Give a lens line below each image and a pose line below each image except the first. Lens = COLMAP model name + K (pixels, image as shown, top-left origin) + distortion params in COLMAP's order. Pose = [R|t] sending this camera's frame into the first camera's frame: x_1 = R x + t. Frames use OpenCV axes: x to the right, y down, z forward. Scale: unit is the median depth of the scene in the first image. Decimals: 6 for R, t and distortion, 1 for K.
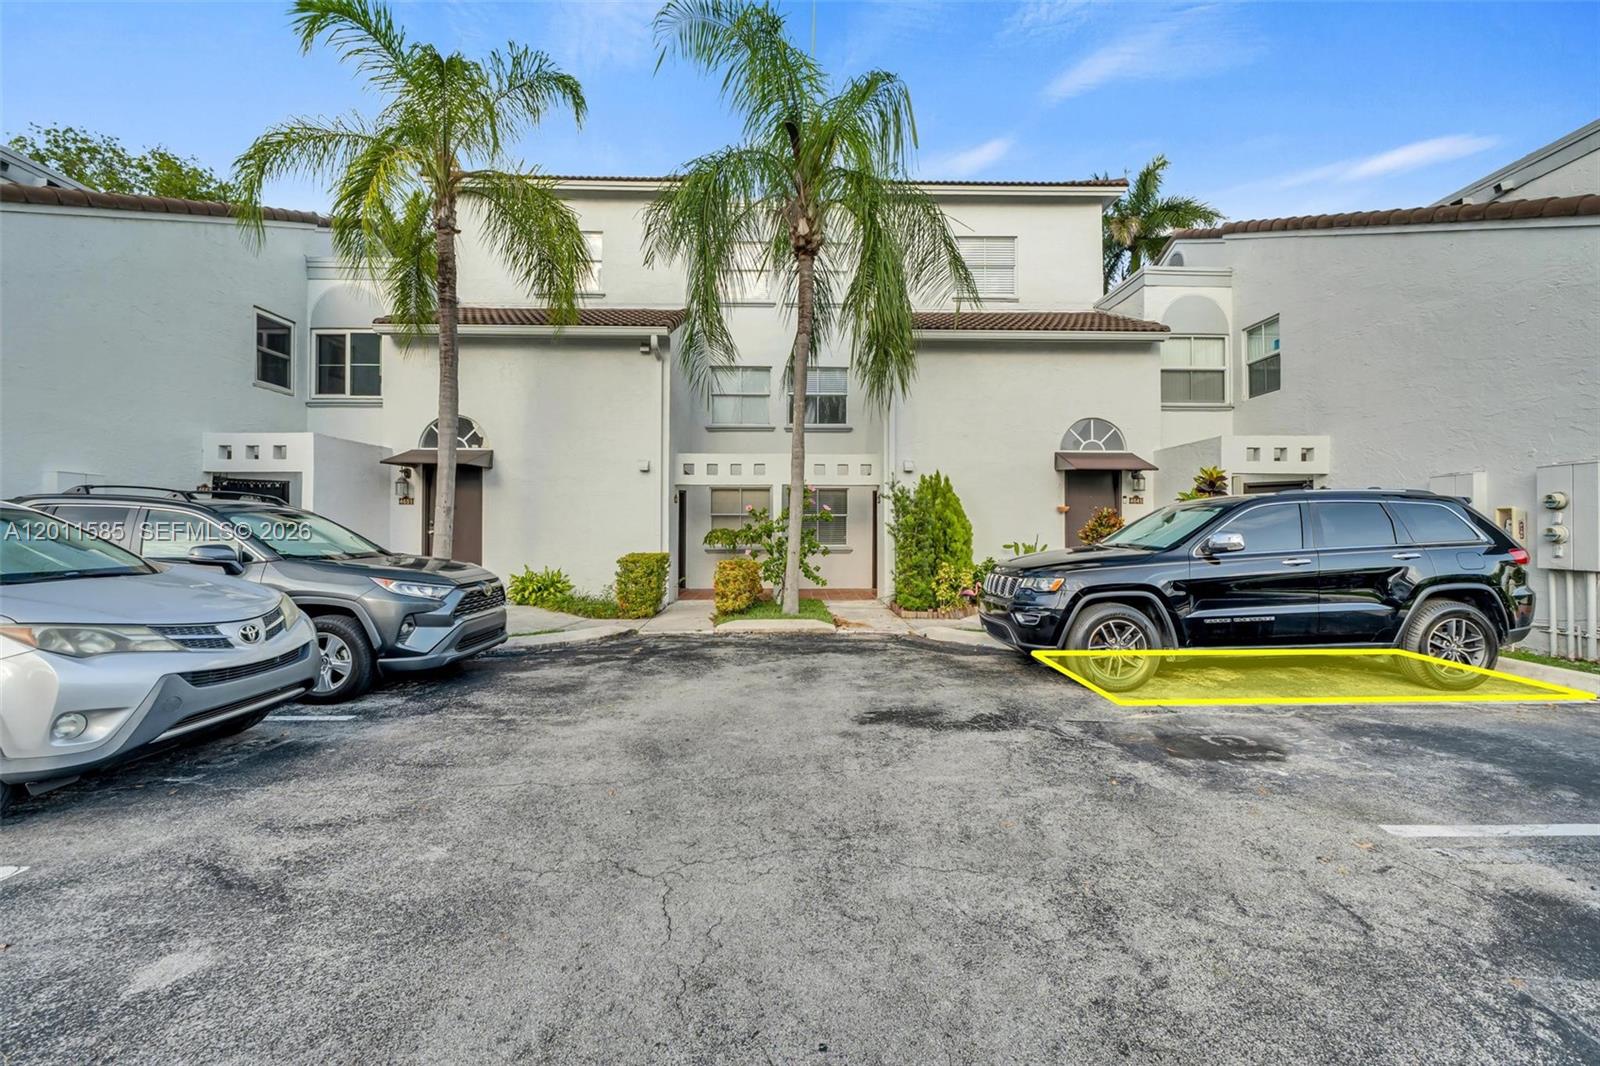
lens RADIAL K [[682.5, 0, 812.2], [0, 682.5, 517.4], [0, 0, 1]] dist [-0.004479, -0.000066]
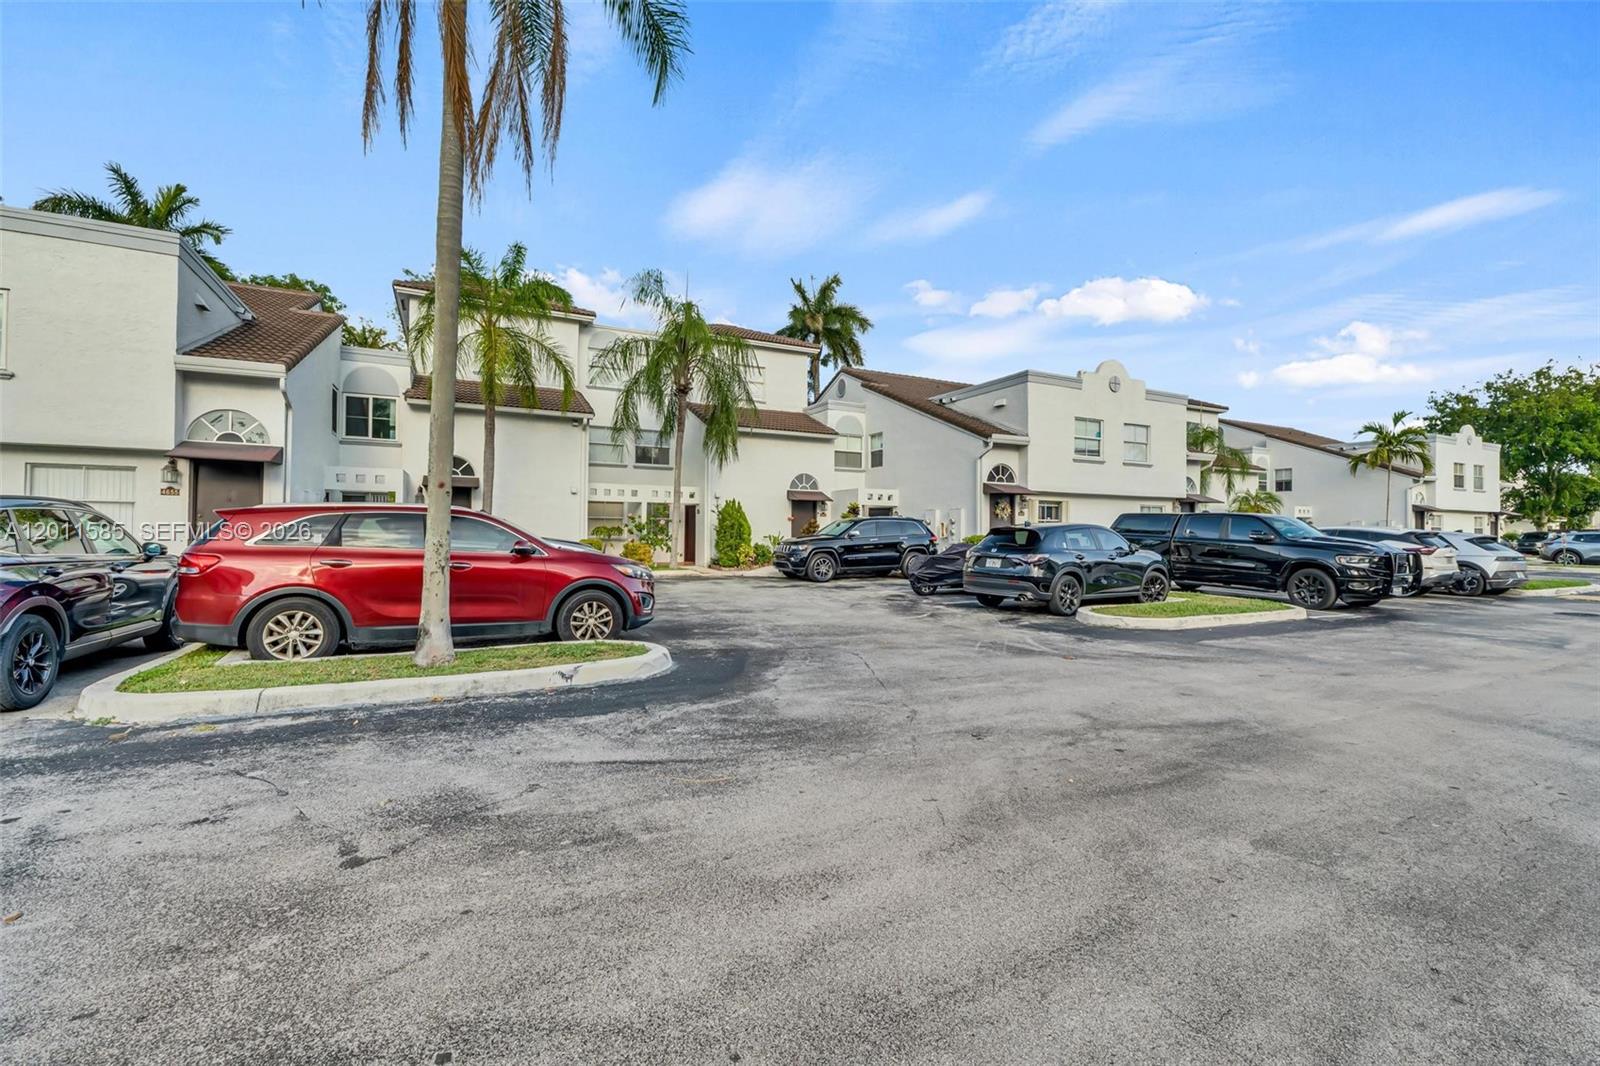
lens RADIAL K [[682.5, 0, 801.0], [0, 682.5, 529.7], [0, 0, 1]] dist [-0.004479, -0.000066]
pose [[0.905698, 0.008560, 0.423836, -0.484198], [-0.018355, 0.999650, 0.019033, -0.019079], [-0.423525, -0.025018, 0.905539, -0.888370]]
